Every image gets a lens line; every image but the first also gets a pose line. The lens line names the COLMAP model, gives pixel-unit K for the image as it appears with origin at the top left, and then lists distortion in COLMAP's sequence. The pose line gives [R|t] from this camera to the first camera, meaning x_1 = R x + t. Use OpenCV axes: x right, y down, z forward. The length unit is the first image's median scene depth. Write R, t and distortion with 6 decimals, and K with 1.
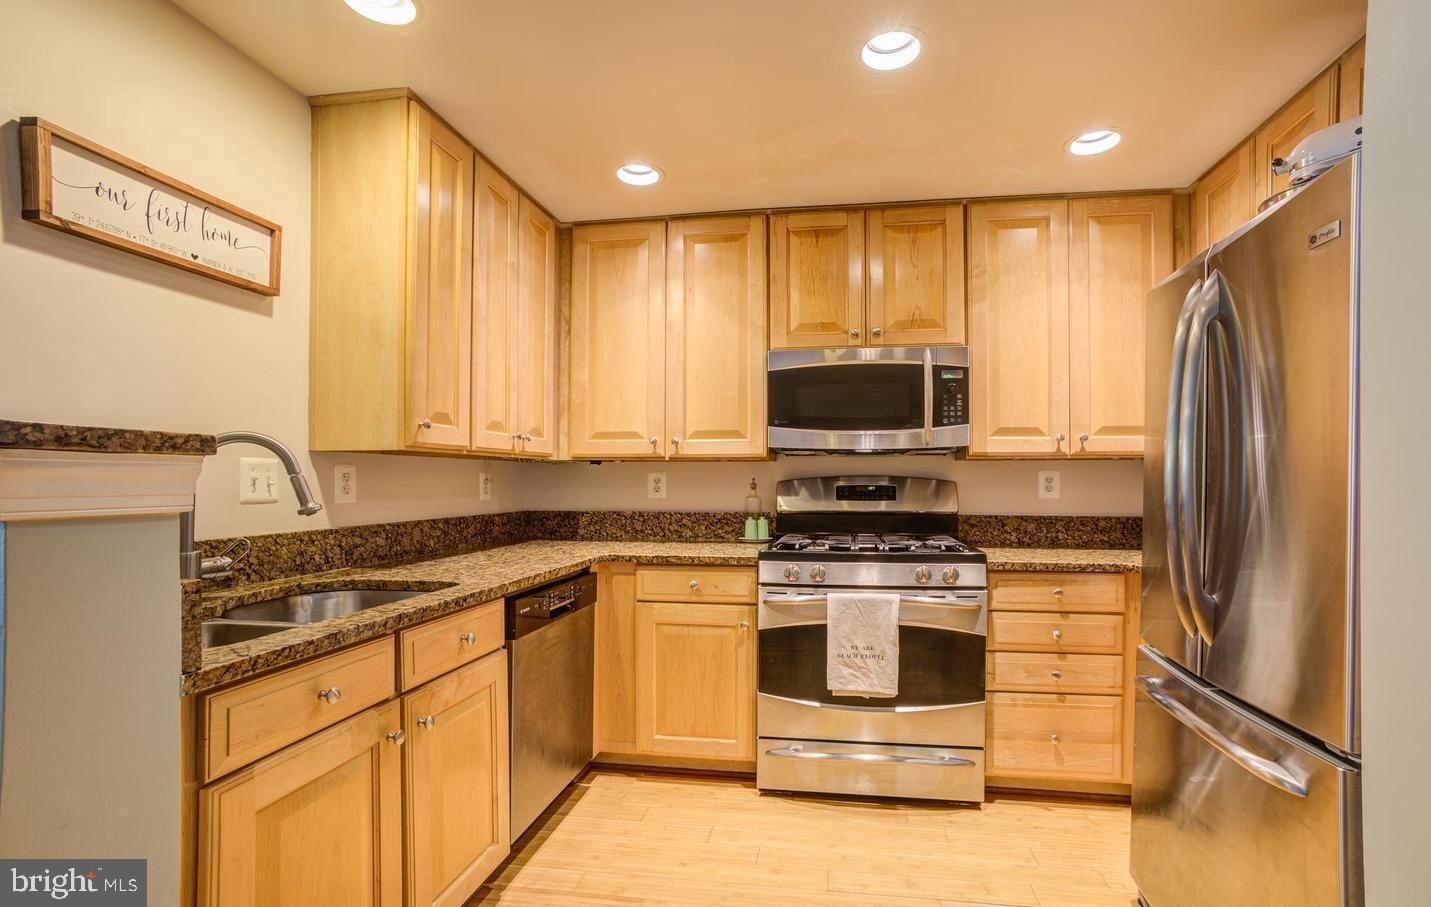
lens RADIAL K [[626.8, 0, 749.9], [0, 626.8, 474.6], [0, 0, 1]] dist [-0.021317, 0.009913]
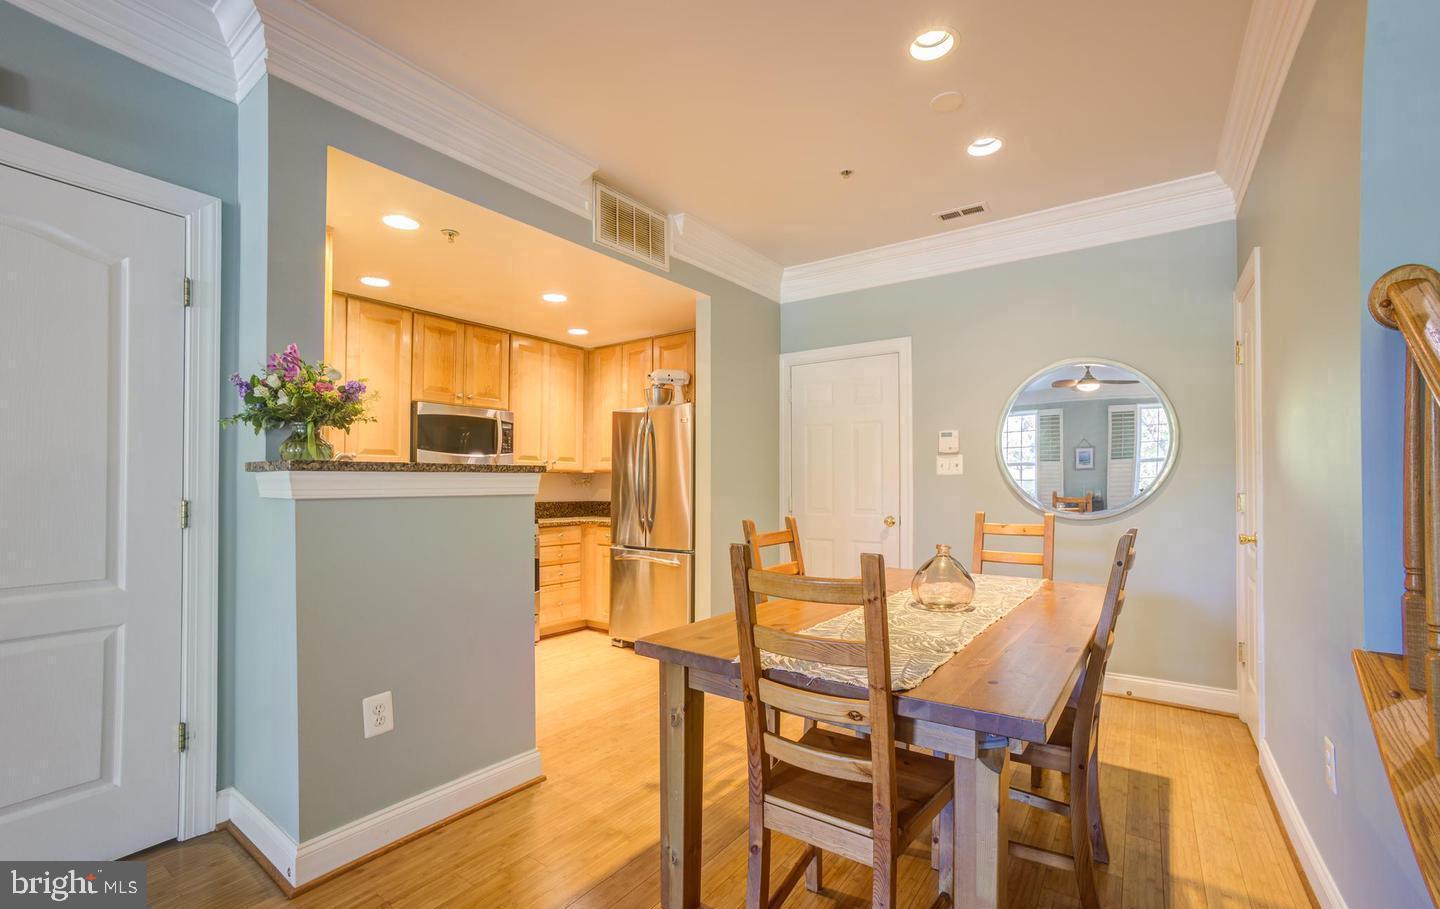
lens RADIAL K [[655.4, 0, 678.6], [0, 655.4, 479.8], [0, 0, 1]] dist [-0.028456, 0.013333]
pose [[0.481670, 0.006023, 0.876332, -1.169417], [-0.017468, 0.999844, 0.002729, -0.015148], [-0.876179, -0.016623, 0.481699, -0.403690]]
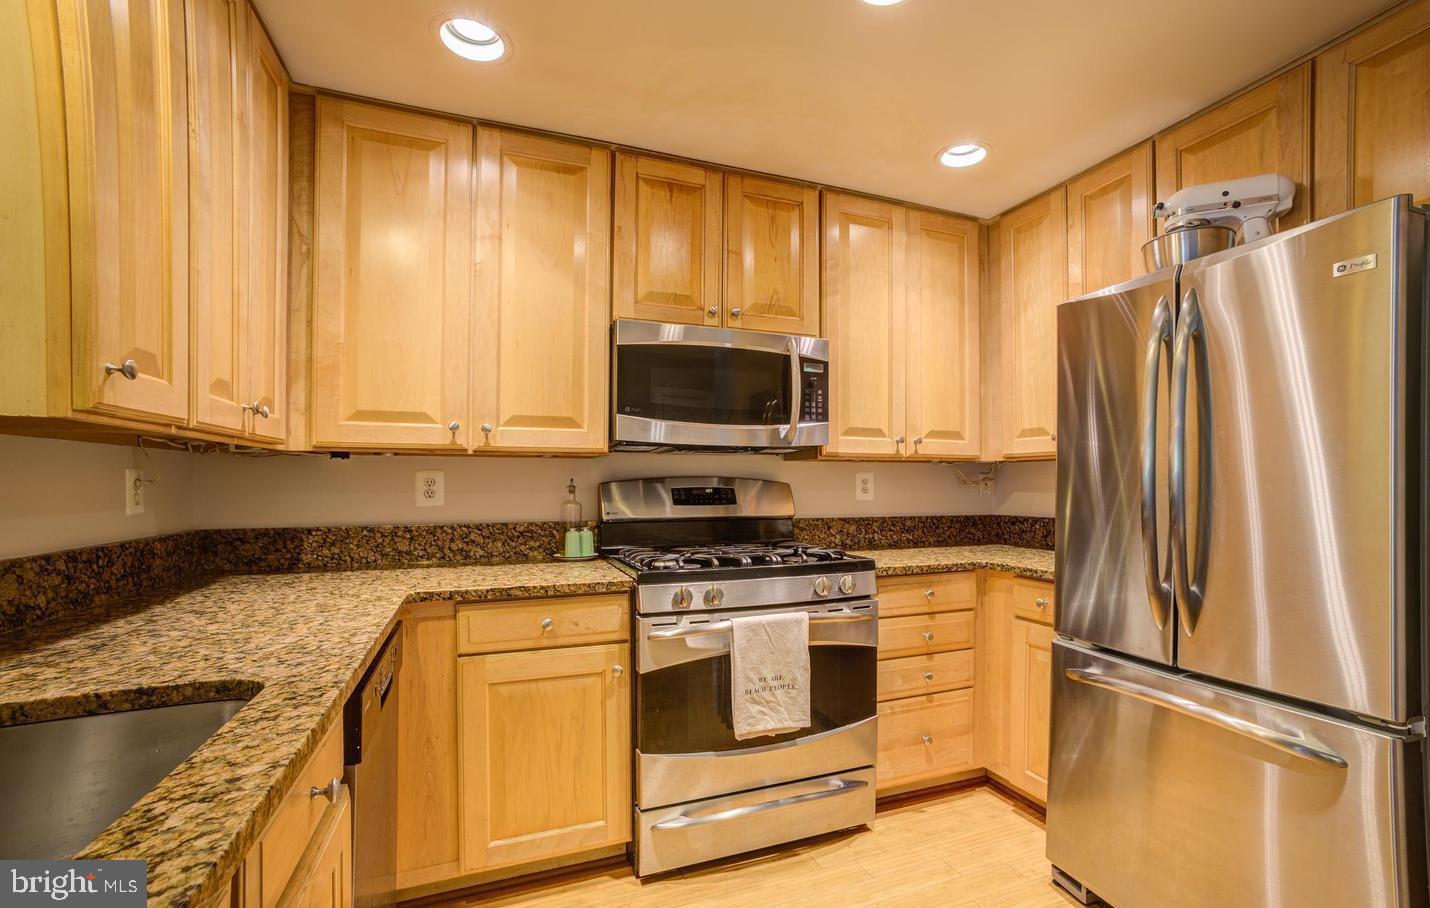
lens RADIAL K [[626.4, 0, 711.5], [0, 626.4, 477.8], [0, 0, 1]] dist [-0.021317, 0.009913]
pose [[0.876769, 0.003477, 0.480900, -0.265386], [-0.004711, 0.999988, 0.001359, 0.002610], [-0.480889, -0.003457, 0.876775, 0.258985]]
